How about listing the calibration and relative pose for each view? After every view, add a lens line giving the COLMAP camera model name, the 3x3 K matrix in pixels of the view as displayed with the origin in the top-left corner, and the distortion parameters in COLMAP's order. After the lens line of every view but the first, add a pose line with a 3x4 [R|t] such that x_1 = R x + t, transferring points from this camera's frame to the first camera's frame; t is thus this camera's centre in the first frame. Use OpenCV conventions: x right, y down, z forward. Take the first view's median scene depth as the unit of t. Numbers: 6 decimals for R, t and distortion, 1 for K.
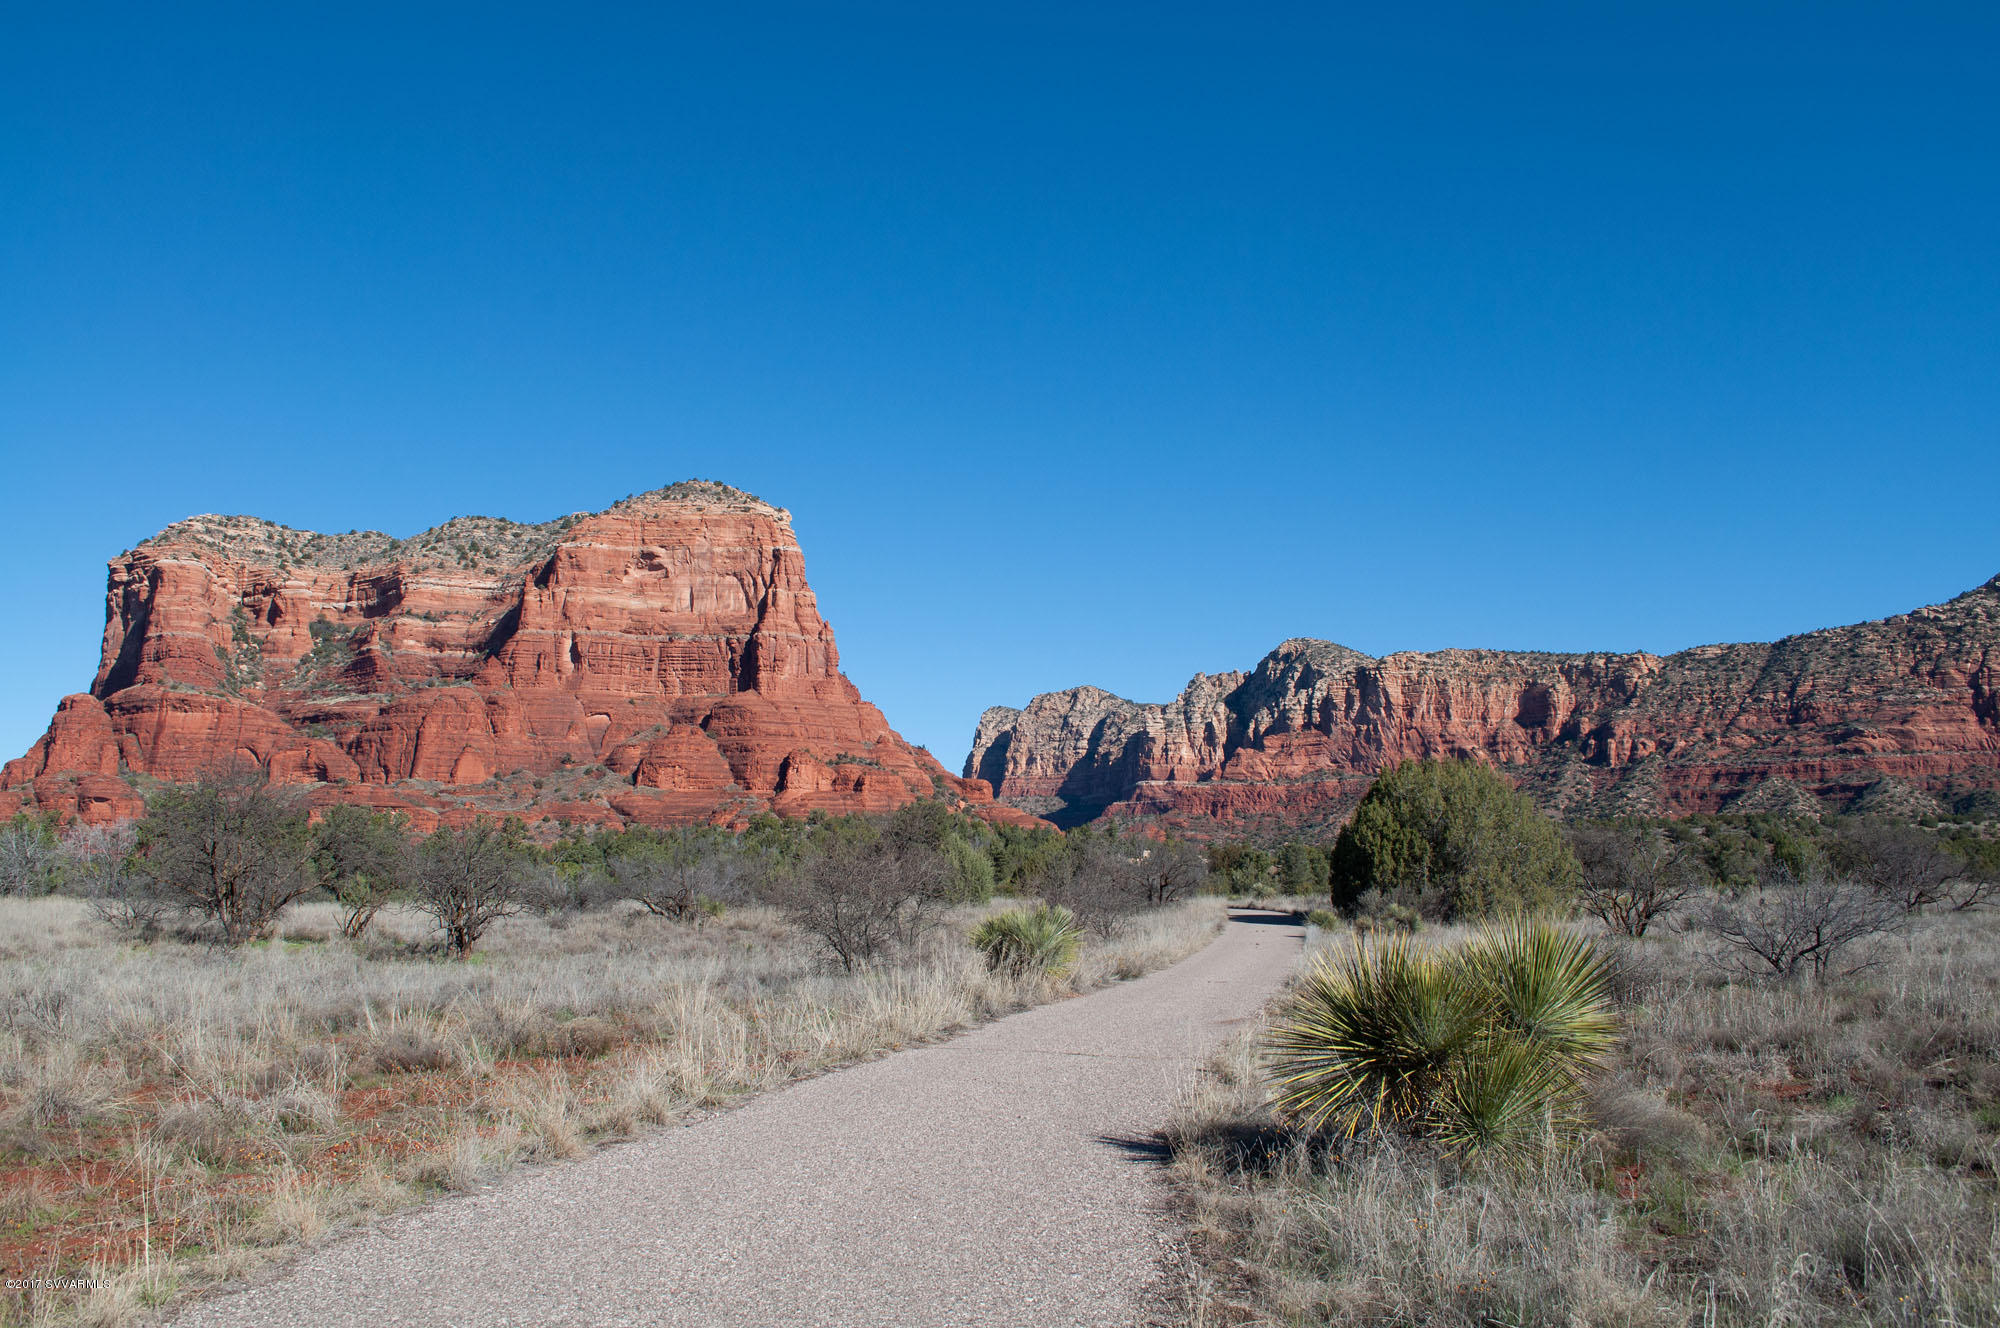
lens RADIAL K [[1577.8, 0, 978.5], [0, 1577.8, 665.2], [0, 0, 1]] dist [-0.088466, 0.015443]
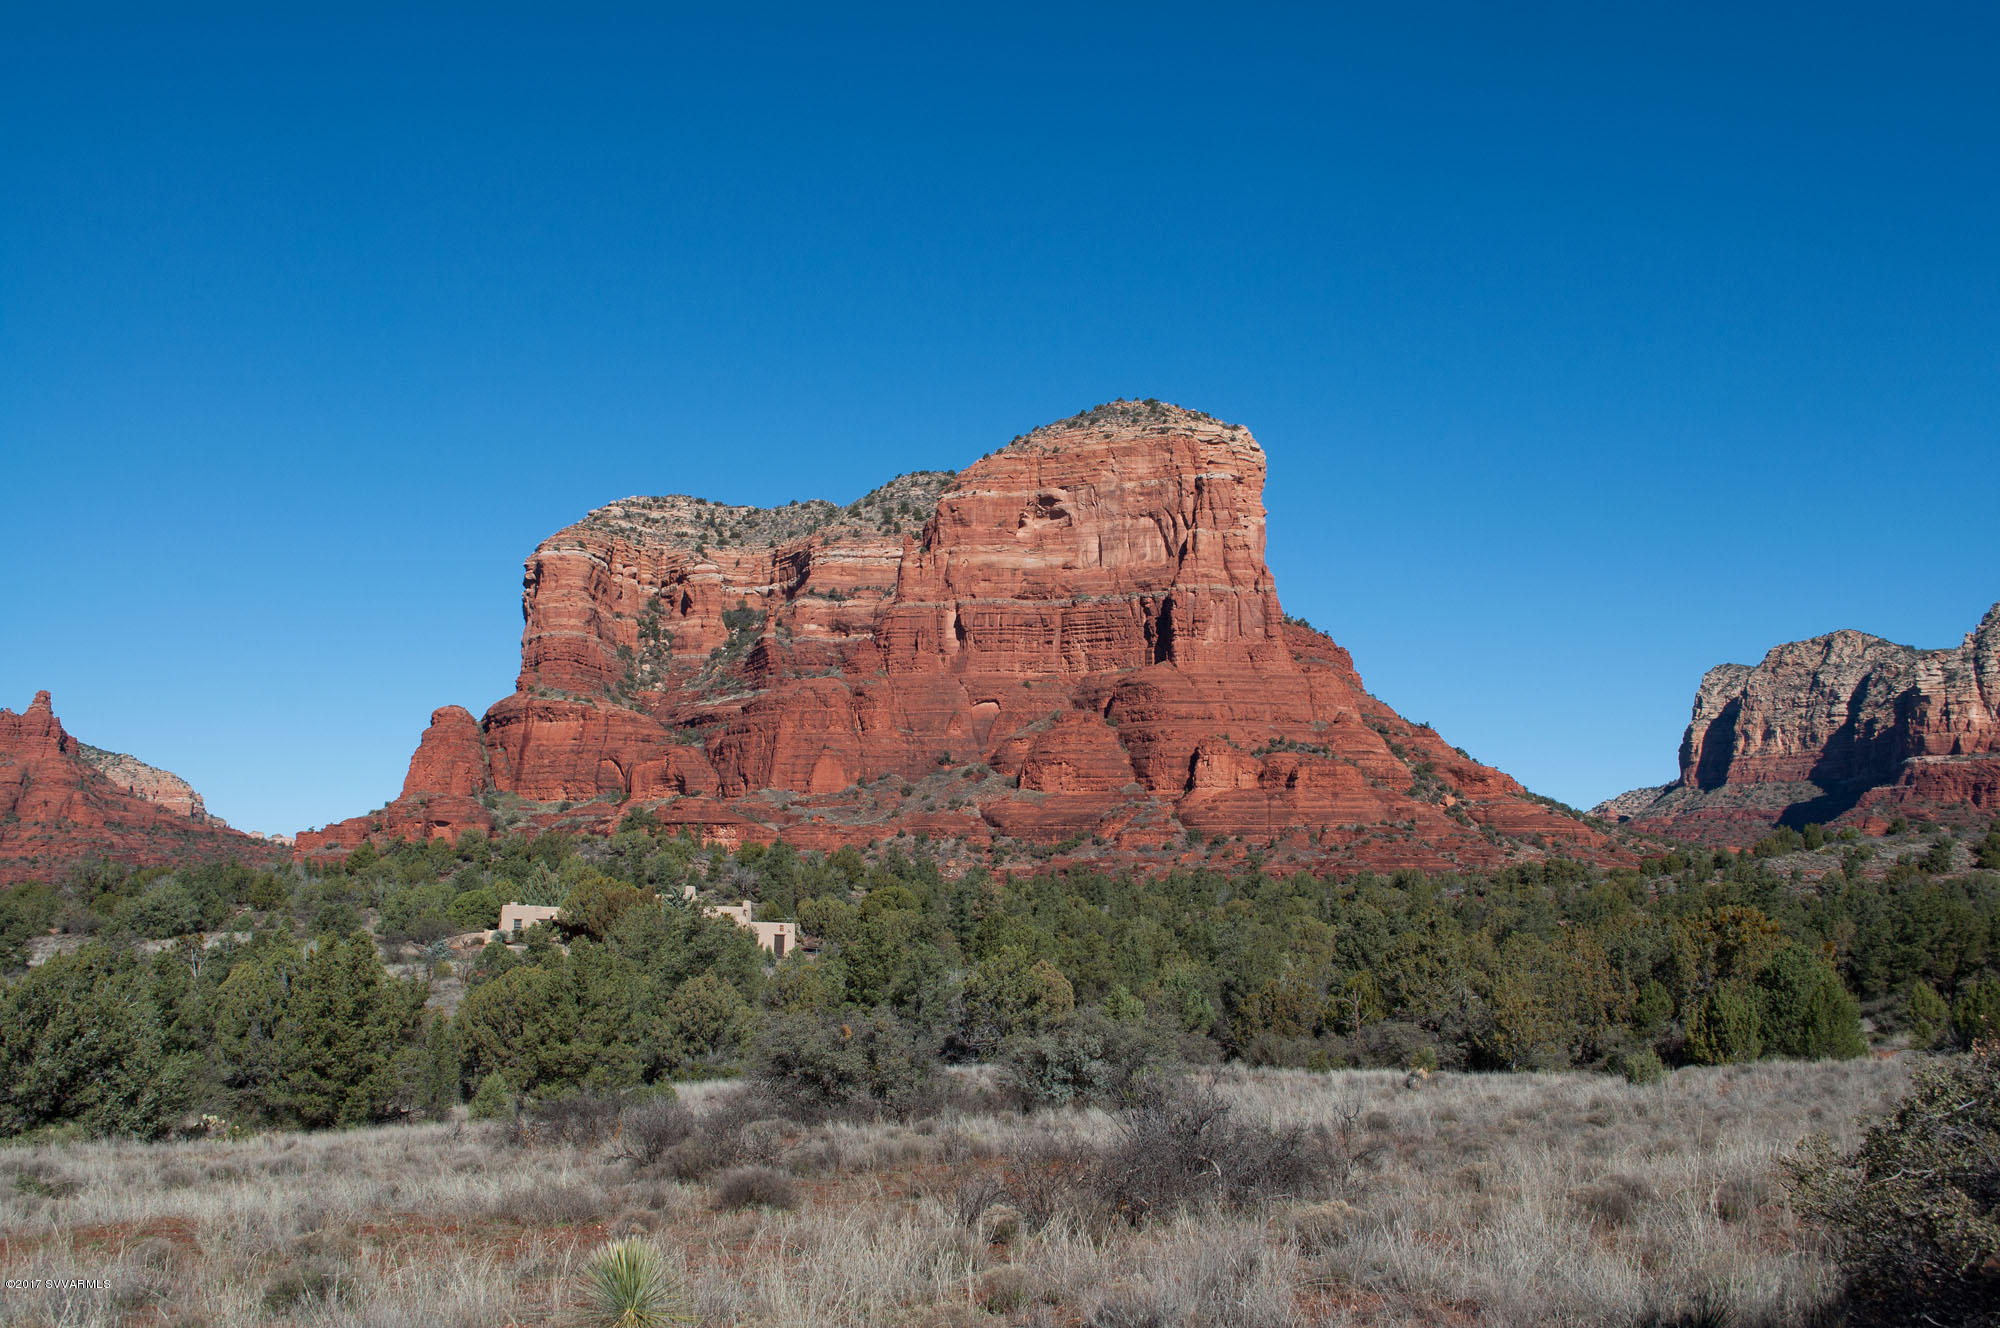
lens RADIAL K [[1904.3, 0, 979.8], [0, 1904.3, 660.8], [0, 0, 1]] dist [-0.072560, 0.013951]
pose [[0.913508, -0.053657, -0.403266, 0.132537], [0.058826, 0.998268, 0.000432, 0.008480], [0.402544, -0.024117, 0.915083, 0.091651]]
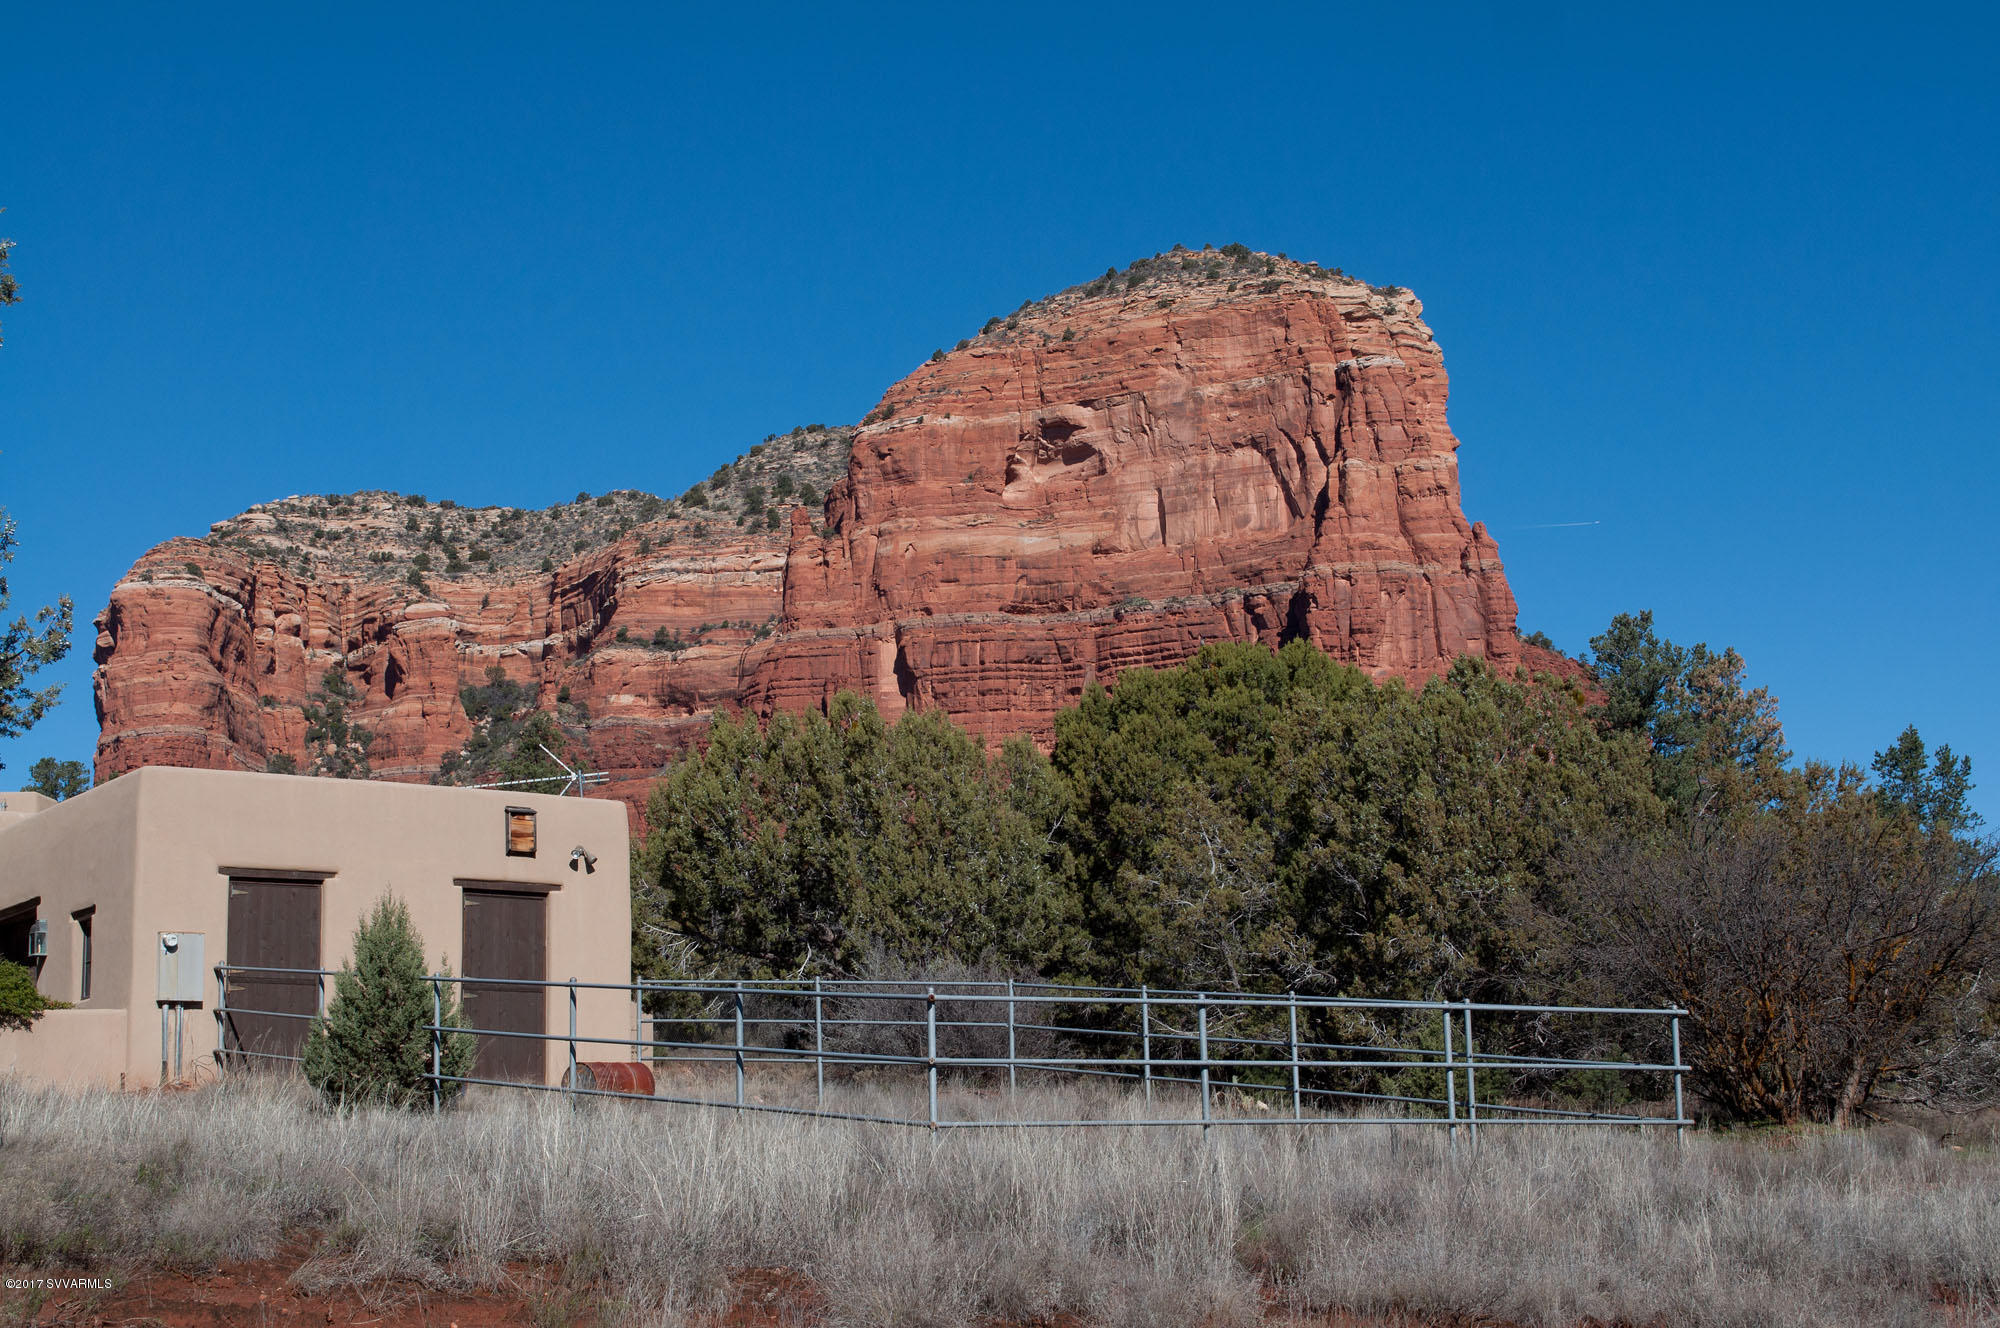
lens RADIAL K [[3048.9, 0, 979.8], [0, 3048.9, 662.4], [0, 0, 1]] dist [-0.016532, 0.013025]
pose [[0.920993, -0.115312, -0.372122, 0.065694], [0.103543, 0.993289, -0.051532, 0.031121], [0.375567, 0.008930, 0.926752, 0.207103]]
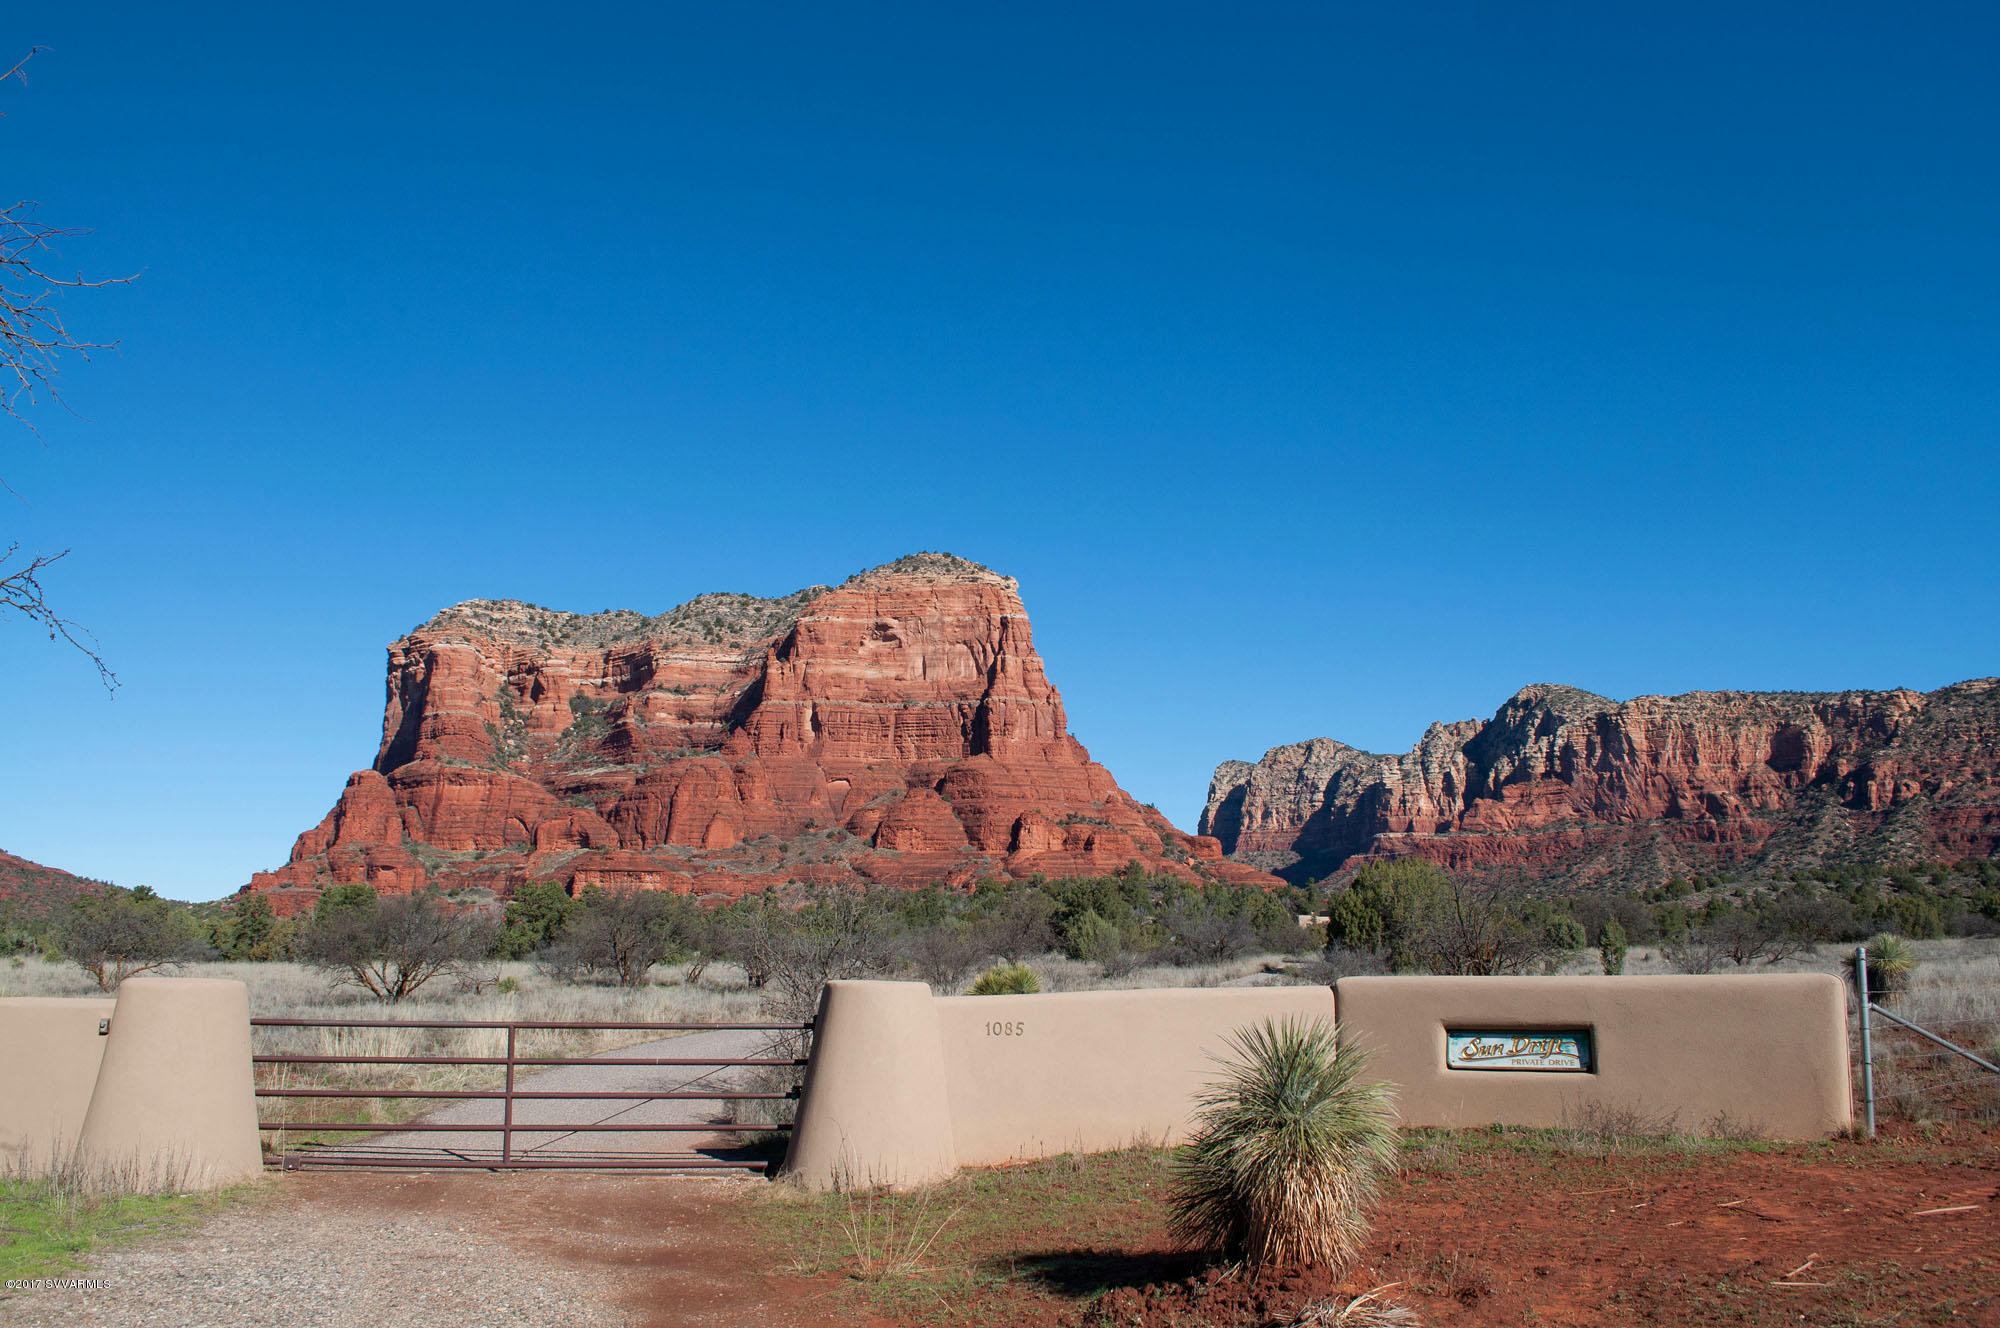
lens RADIAL K [[1577.8, 0, 978.5], [0, 1577.8, 665.2], [0, 0, 1]] dist [-0.088466, 0.015443]
pose [[0.988645, -0.029863, -0.147274, 0.006401], [0.024687, 0.999016, -0.036846, -0.003800], [0.148229, 0.032792, 0.988409, -0.024772]]
